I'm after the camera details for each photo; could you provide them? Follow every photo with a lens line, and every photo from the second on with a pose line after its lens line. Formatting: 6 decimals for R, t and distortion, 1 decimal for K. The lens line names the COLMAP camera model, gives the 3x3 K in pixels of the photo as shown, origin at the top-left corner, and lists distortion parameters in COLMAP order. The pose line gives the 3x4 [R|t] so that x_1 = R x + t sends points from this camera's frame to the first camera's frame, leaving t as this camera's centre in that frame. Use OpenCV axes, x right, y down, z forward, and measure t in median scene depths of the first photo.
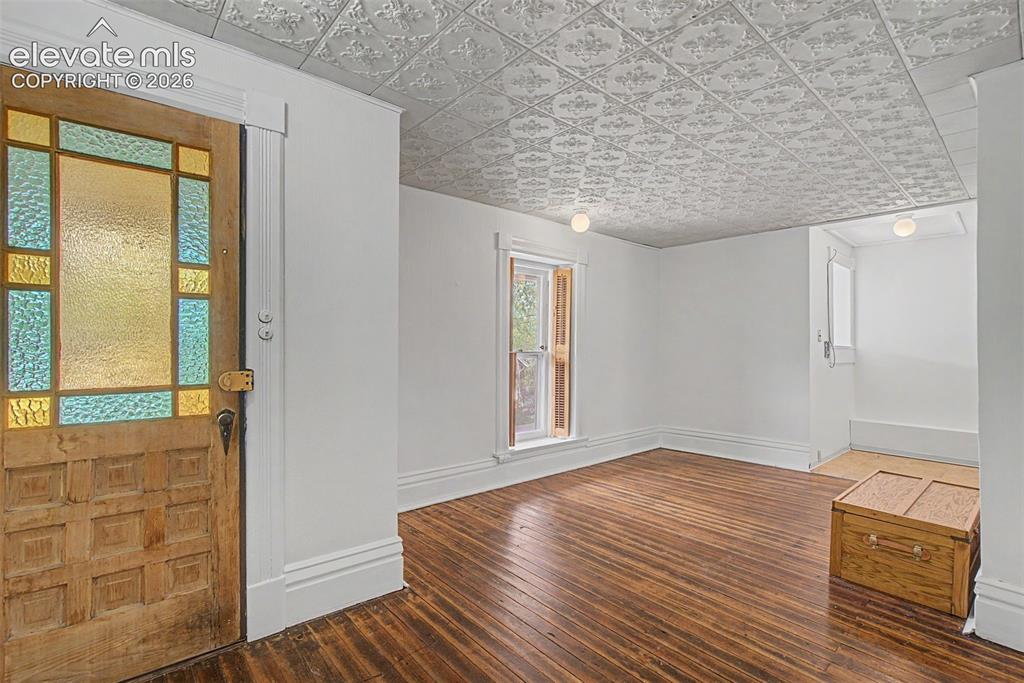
lens RADIAL K [[469.6, 0, 506.7], [0, 469.6, 341.5], [0, 0, 1]] dist [-0.002772, 0.001136]
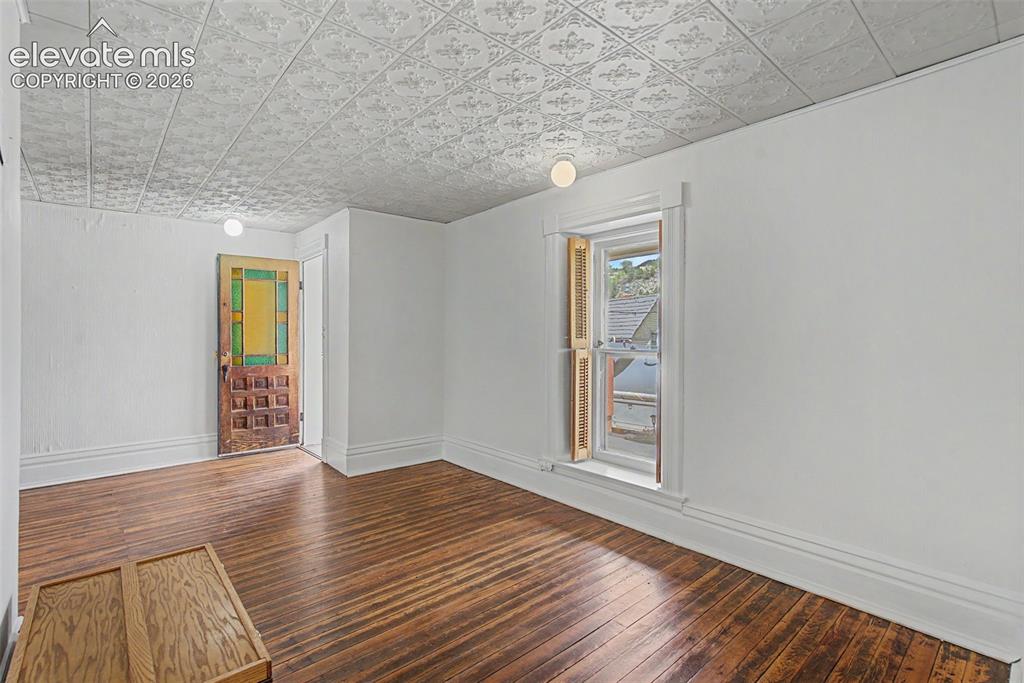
lens RADIAL K [[469.6, 0, 506.7], [0, 469.6, 341.5], [0, 0, 1]] dist [-0.002772, 0.001136]
pose [[0.003503, 0.005202, -0.999980, 1.057221], [0.008839, 0.999947, 0.005233, 0.000472], [0.999955, -0.008857, 0.003457, 1.071099]]
